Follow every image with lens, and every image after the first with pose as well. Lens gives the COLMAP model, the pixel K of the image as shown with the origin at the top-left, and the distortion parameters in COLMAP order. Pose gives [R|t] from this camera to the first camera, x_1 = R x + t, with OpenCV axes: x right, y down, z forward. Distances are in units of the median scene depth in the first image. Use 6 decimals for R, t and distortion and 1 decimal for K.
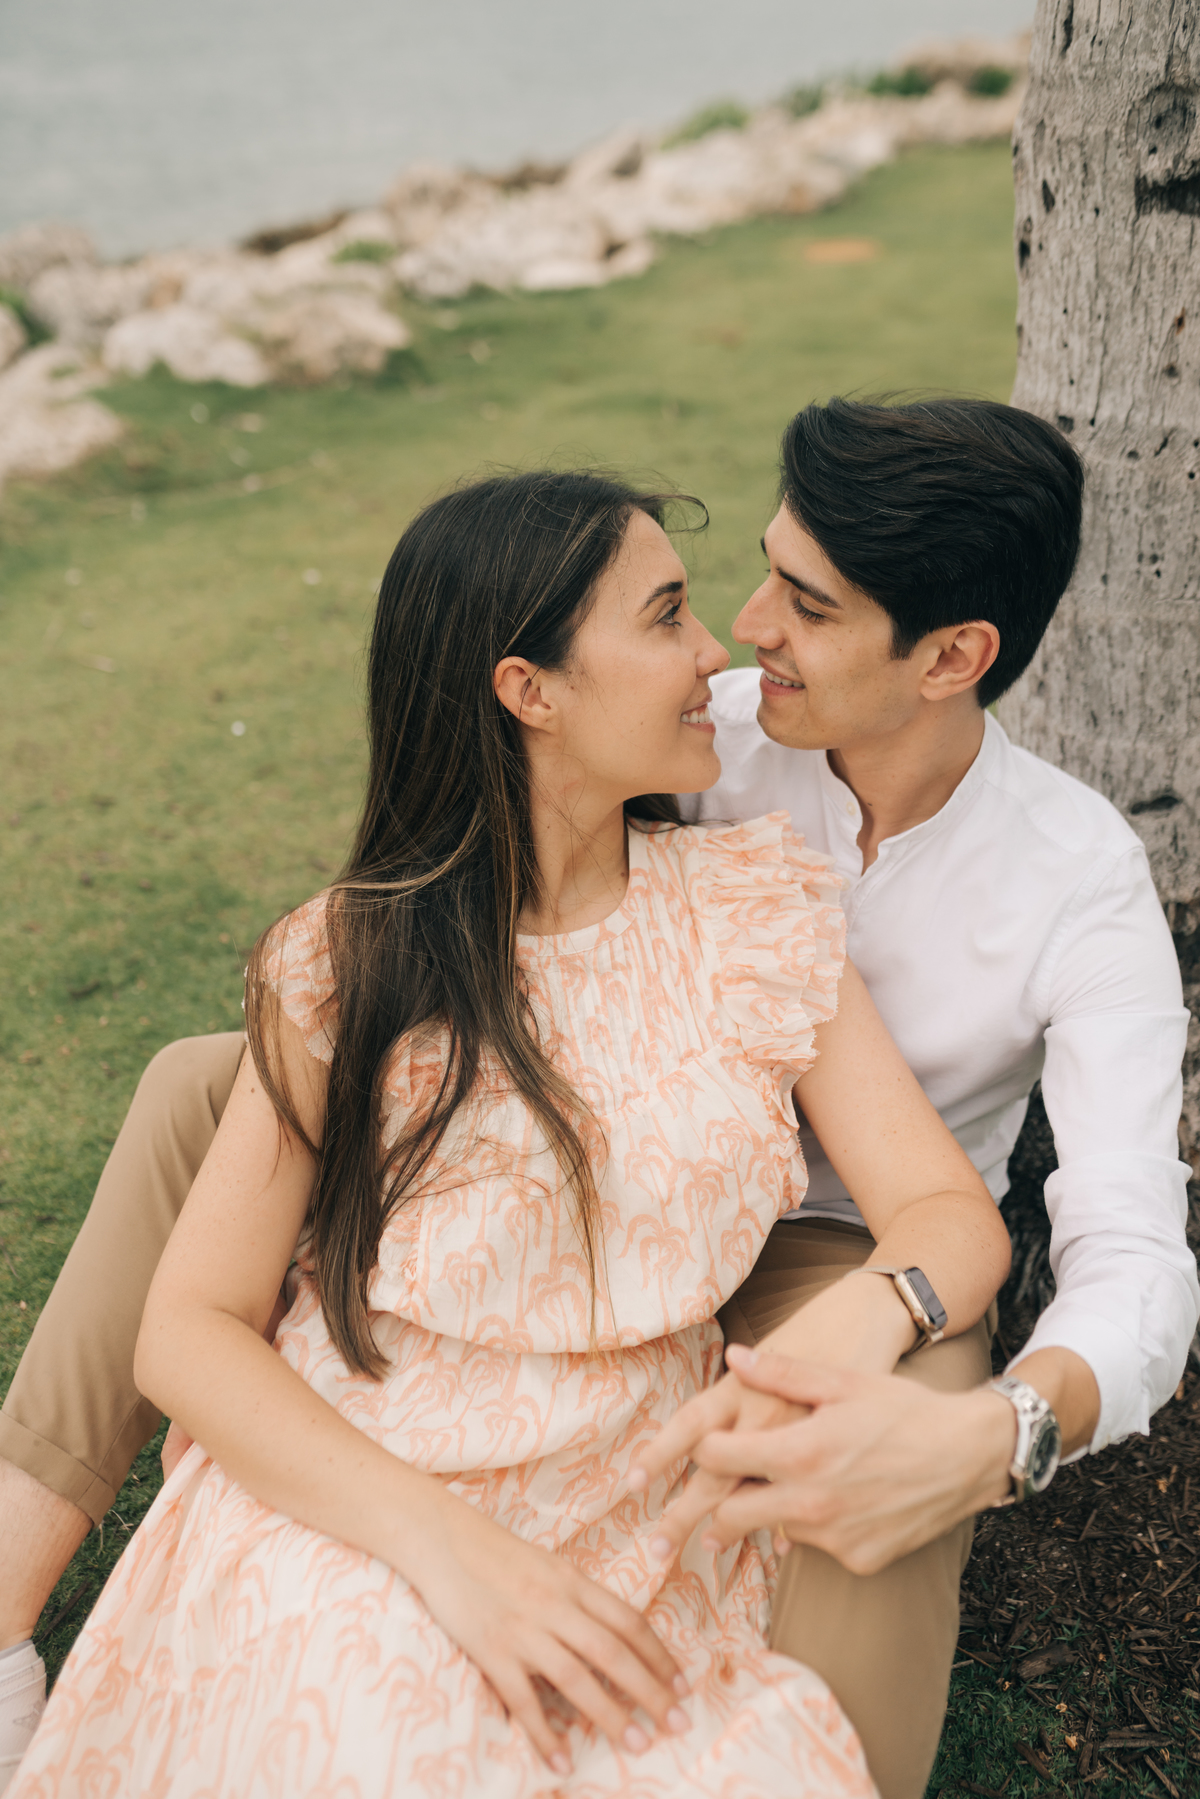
lens RADIAL K [[1806.8, 0, 600.0], [0, 1806.8, 899.5], [0, 0, 1]] dist [0.000418, 0.003111]
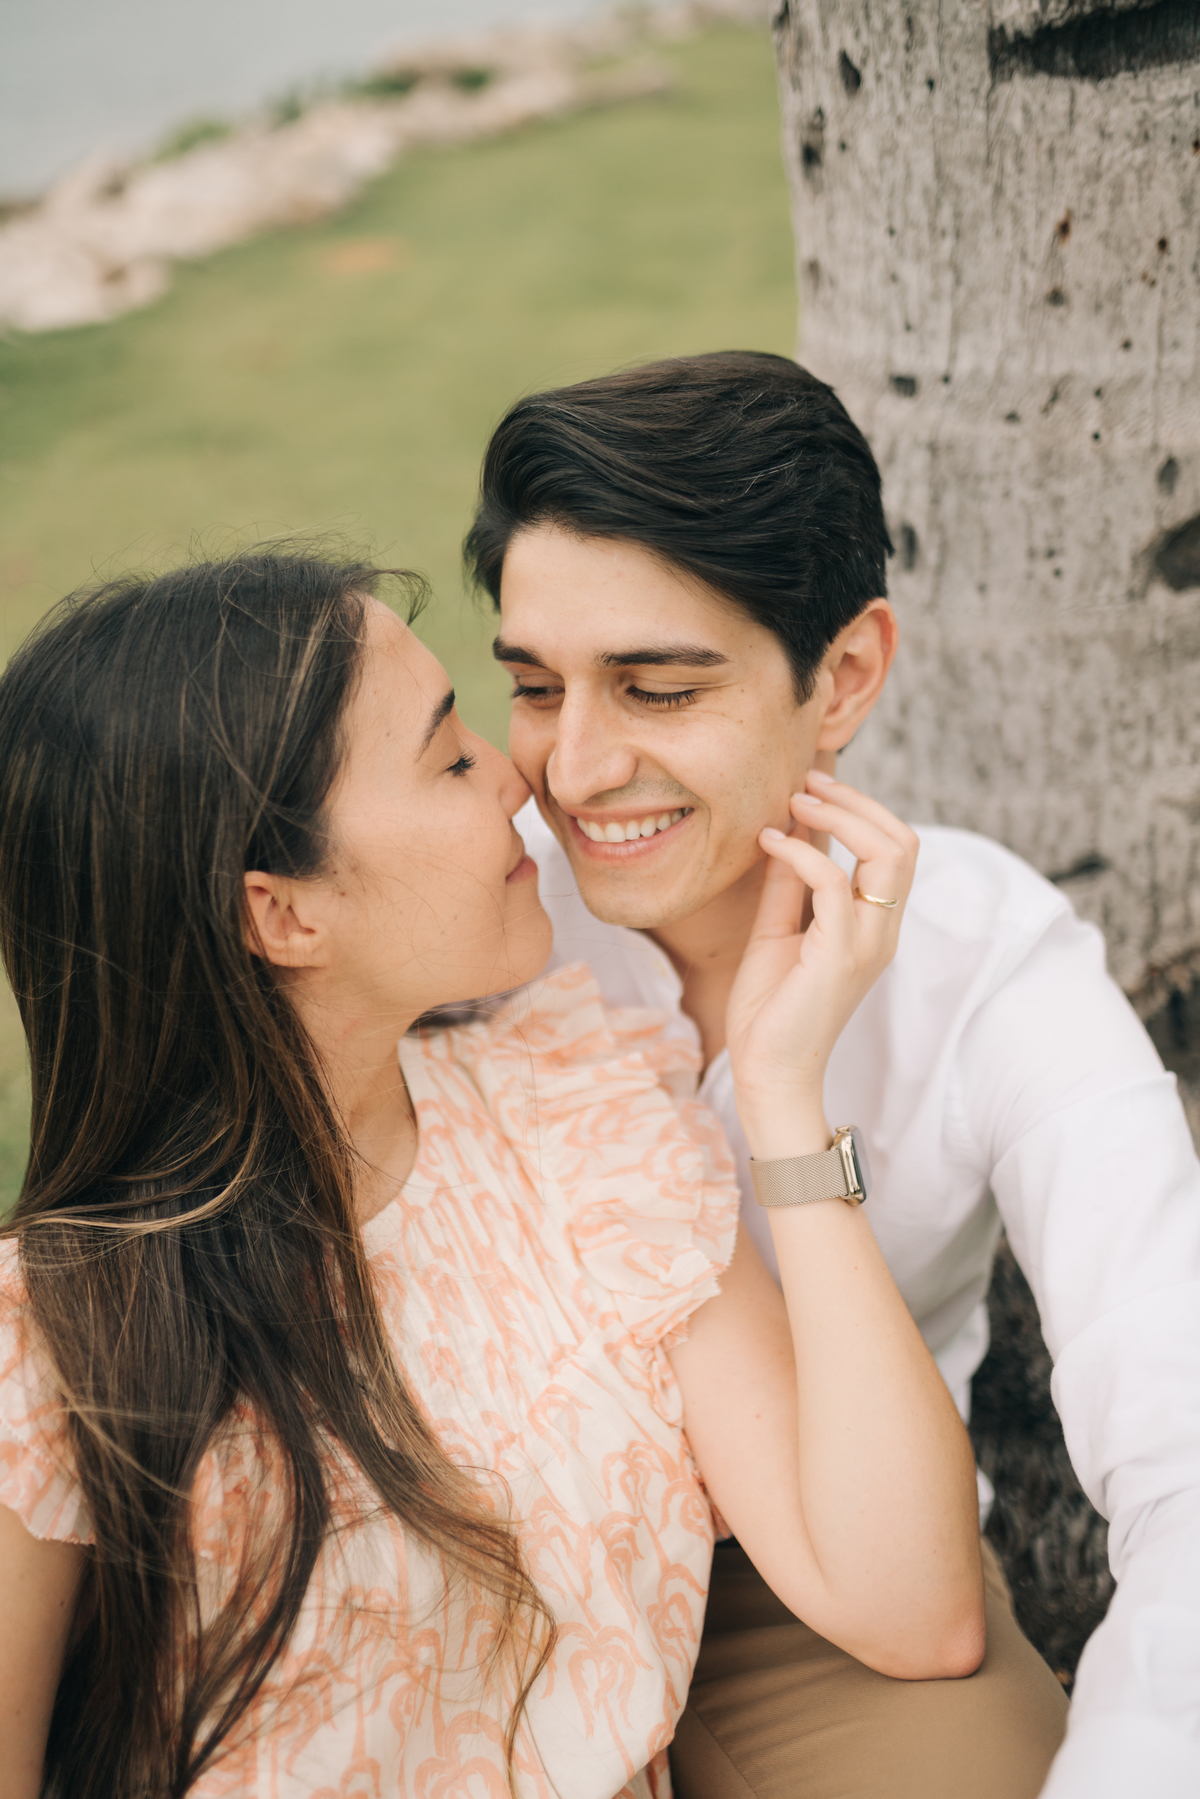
lens RADIAL K [[1806.8, 0, 600.0], [0, 1806.8, 899.5], [0, 0, 1]] dist [0.000418, 0.003111]
pose [[0.961499, -0.158059, 0.224804, -0.061337], [0.160435, 0.987016, 0.007777, -0.086015], [-0.223114, 0.028589, 0.974373, 0.330484]]
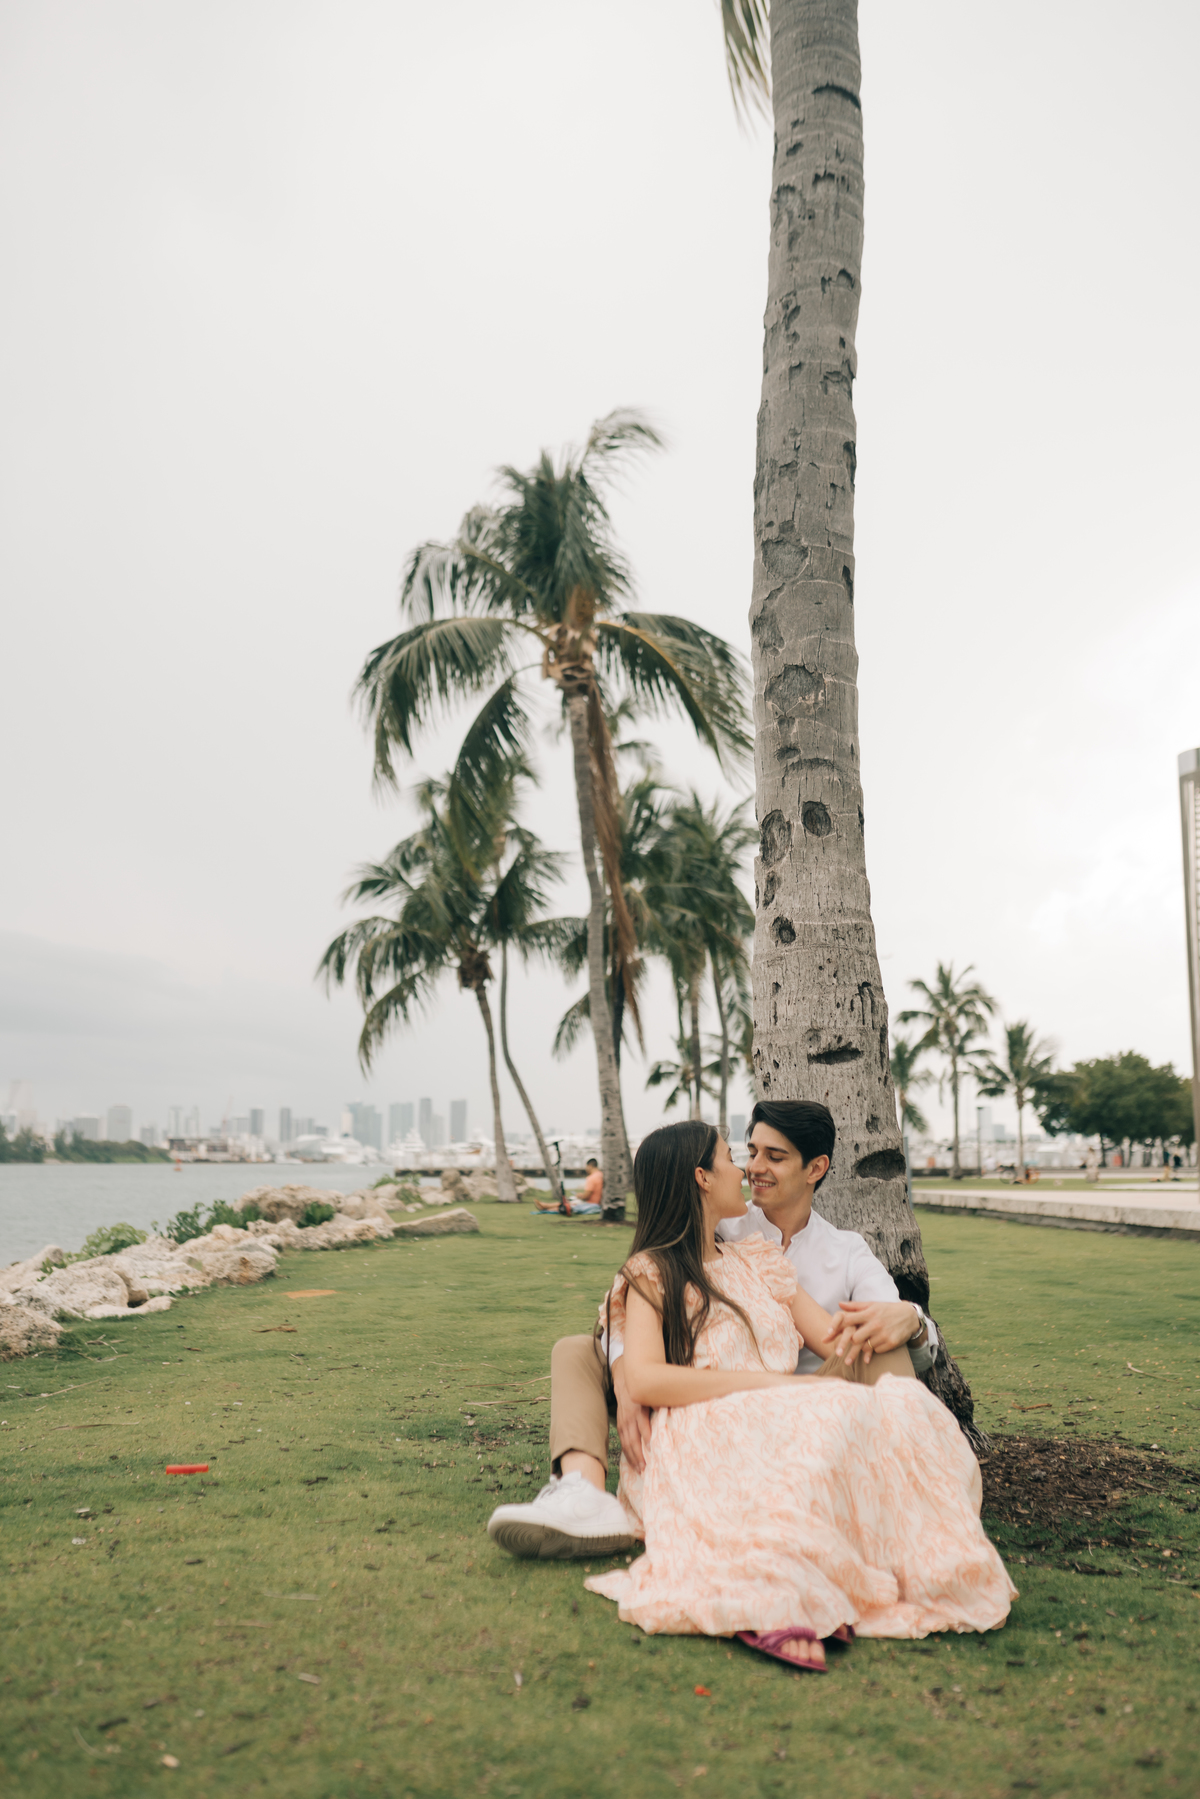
lens RADIAL K [[1806.8, 0, 600.0], [0, 1806.8, 899.5], [0, 0, 1]] dist [0.000418, 0.003111]
pose [[0.913343, 0.041664, 0.405055, -1.356893], [0.202985, 0.815754, -0.541611, 1.053086], [-0.352991, 0.576896, 0.736606, -1.433374]]
